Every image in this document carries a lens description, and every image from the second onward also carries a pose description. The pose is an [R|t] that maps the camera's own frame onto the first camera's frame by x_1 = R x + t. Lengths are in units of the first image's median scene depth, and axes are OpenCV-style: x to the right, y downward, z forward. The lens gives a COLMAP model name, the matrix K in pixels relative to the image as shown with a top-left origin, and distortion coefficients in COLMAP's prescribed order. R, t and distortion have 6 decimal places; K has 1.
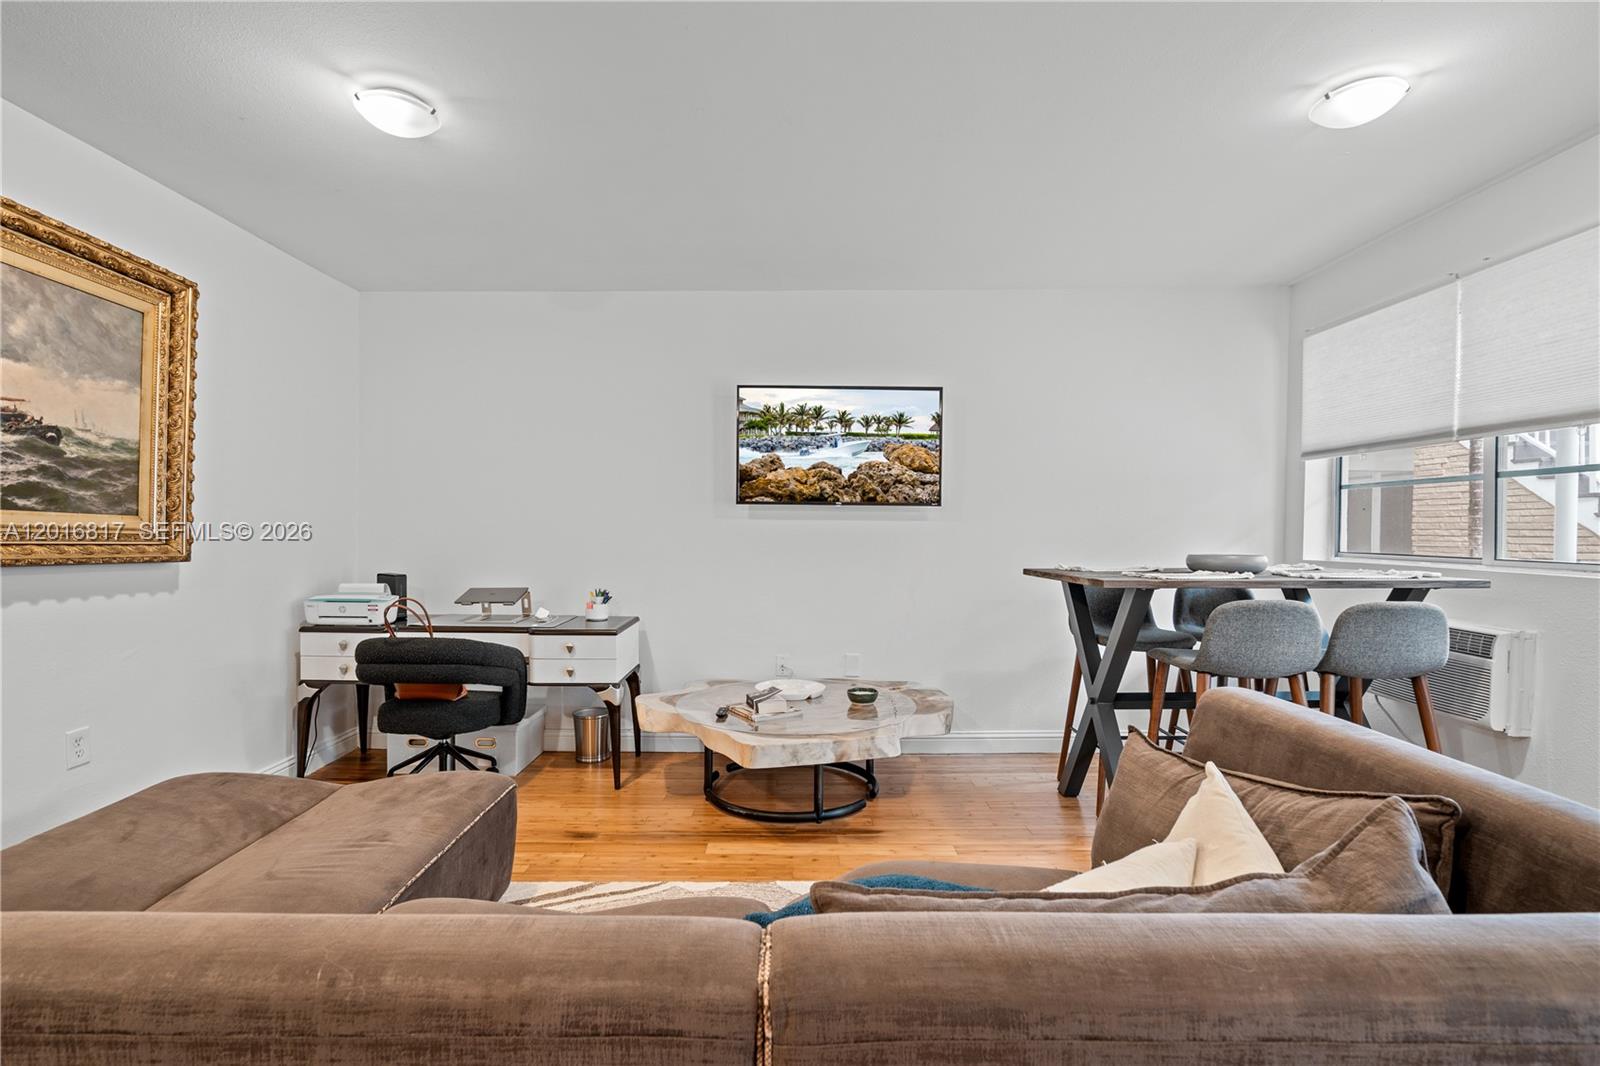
lens RADIAL K [[729.8, 0, 790.0], [0, 729.8, 534.9], [0, 0, 1]] dist [-0.001423, 0.000341]
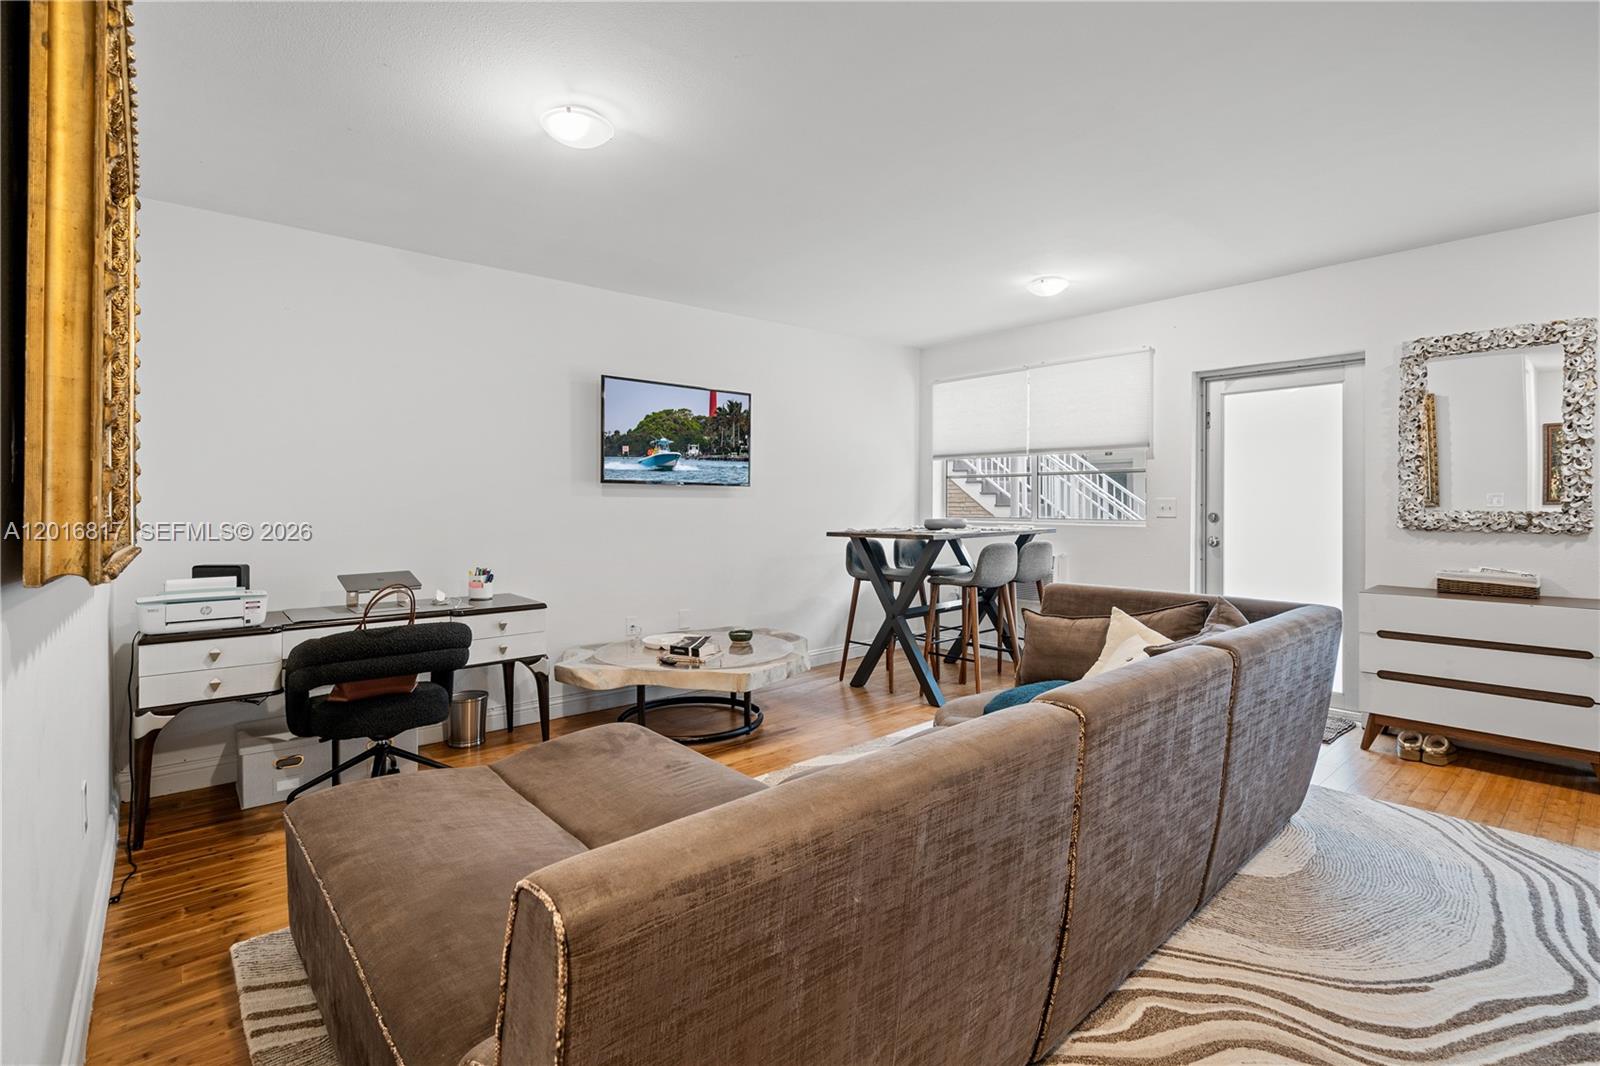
lens RADIAL K [[729.8, 0, 792.3], [0, 729.8, 510.9], [0, 0, 1]] dist [-0.001423, 0.000341]
pose [[0.753907, -0.012854, 0.656855, -0.798212], [0.011512, 0.999914, 0.006355, -0.005180], [-0.656880, 0.002771, 0.753990, -0.021603]]
